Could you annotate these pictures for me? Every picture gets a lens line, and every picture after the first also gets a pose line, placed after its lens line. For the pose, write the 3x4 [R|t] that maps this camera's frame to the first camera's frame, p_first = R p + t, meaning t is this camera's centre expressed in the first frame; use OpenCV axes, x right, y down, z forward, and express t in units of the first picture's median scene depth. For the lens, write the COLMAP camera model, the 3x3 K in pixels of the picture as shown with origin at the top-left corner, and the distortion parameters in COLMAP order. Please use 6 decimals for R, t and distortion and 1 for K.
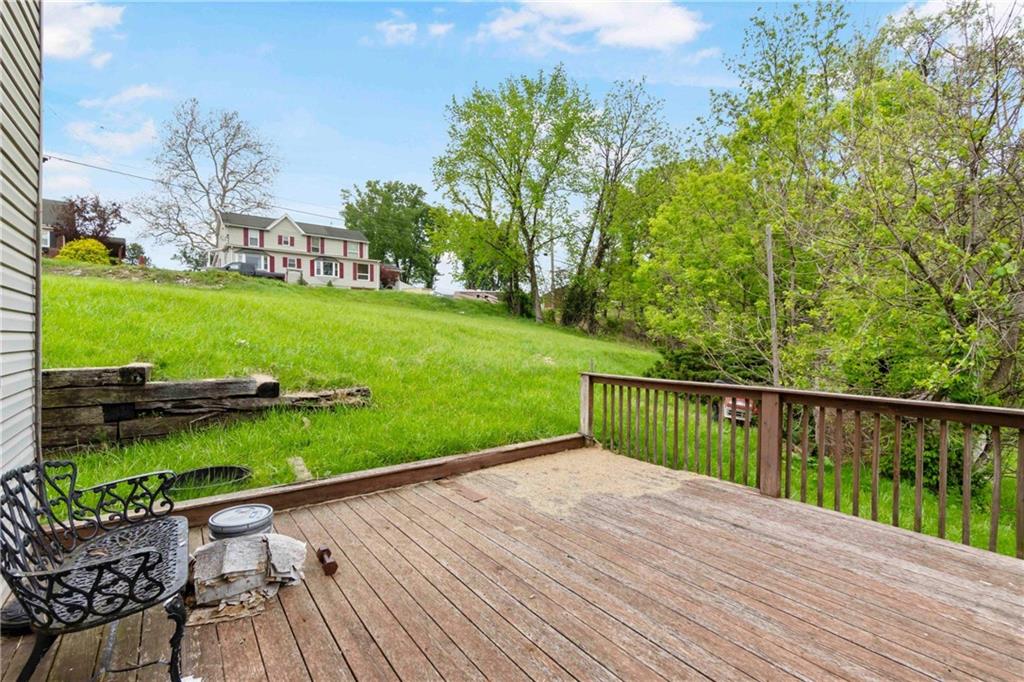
lens RADIAL K [[455.9, 0, 517.2], [0, 455.9, 338.7], [0, 0, 1]] dist [-0.008053, -0.000410]
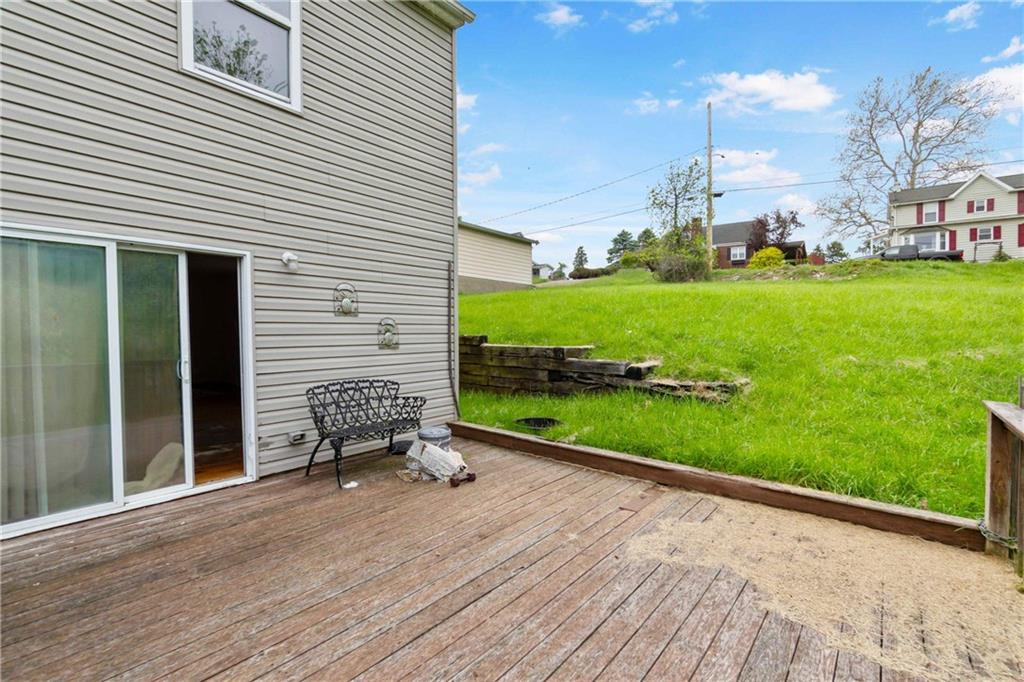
lens RADIAL K [[463.5, 0, 510.9], [0, 463.5, 329.9], [0, 0, 1]] dist [-0.001440, -0.000322]
pose [[0.232349, 0.004139, -0.972624, 0.071498], [-0.010339, 0.999945, 0.001785, 0.000358], [0.972577, 0.009641, 0.232379, 0.054195]]
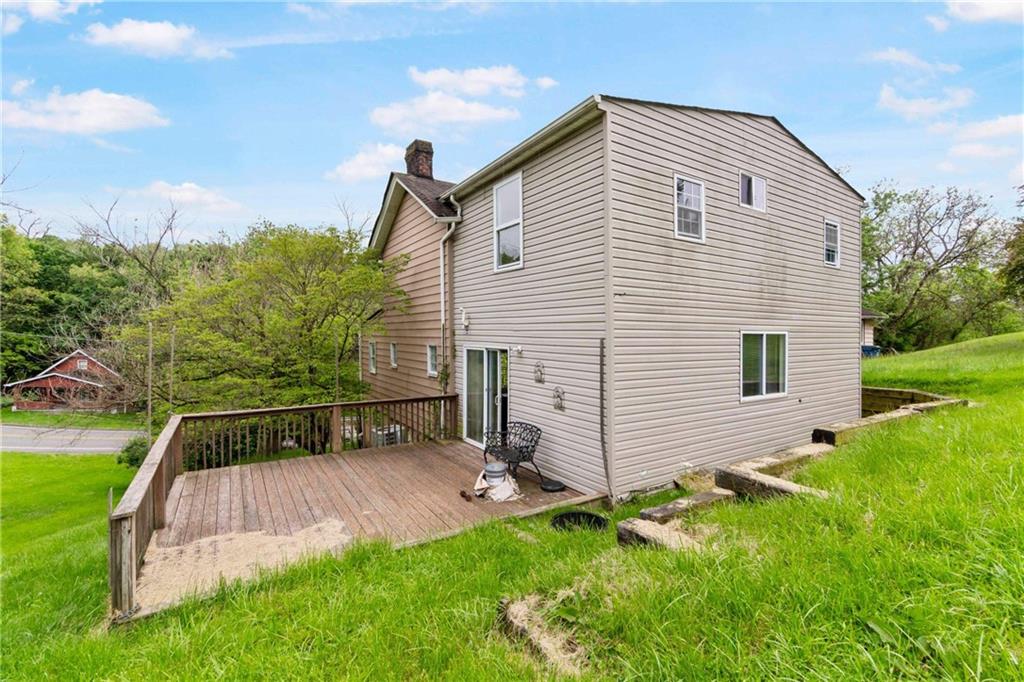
lens RADIAL K [[450.1, 0, 513.6], [0, 450.1, 340.6], [0, 0, 1]] dist [-0.002577, 0.000009]
pose [[-0.996646, -0.005393, 0.081659, -0.056568], [-0.003716, 0.999779, 0.020675, -0.022699], [-0.081752, 0.020303, -0.996446, 0.217051]]
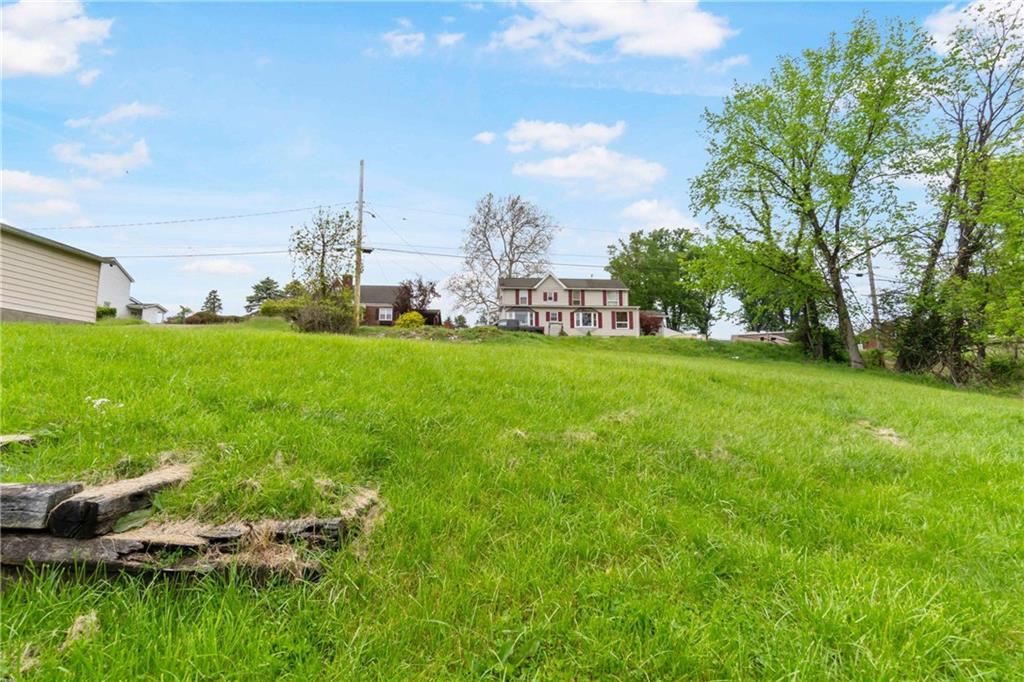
lens RADIAL K [[448.3, 0, 514.0], [0, 448.3, 338.6], [0, 0, 1]] dist [-0.004065, -0.000365]
pose [[0.823477, -0.062208, -0.563929, 0.004014], [-0.002111, 0.993628, -0.112692, -0.001020], [0.567346, 0.093990, 0.818098, 0.115608]]
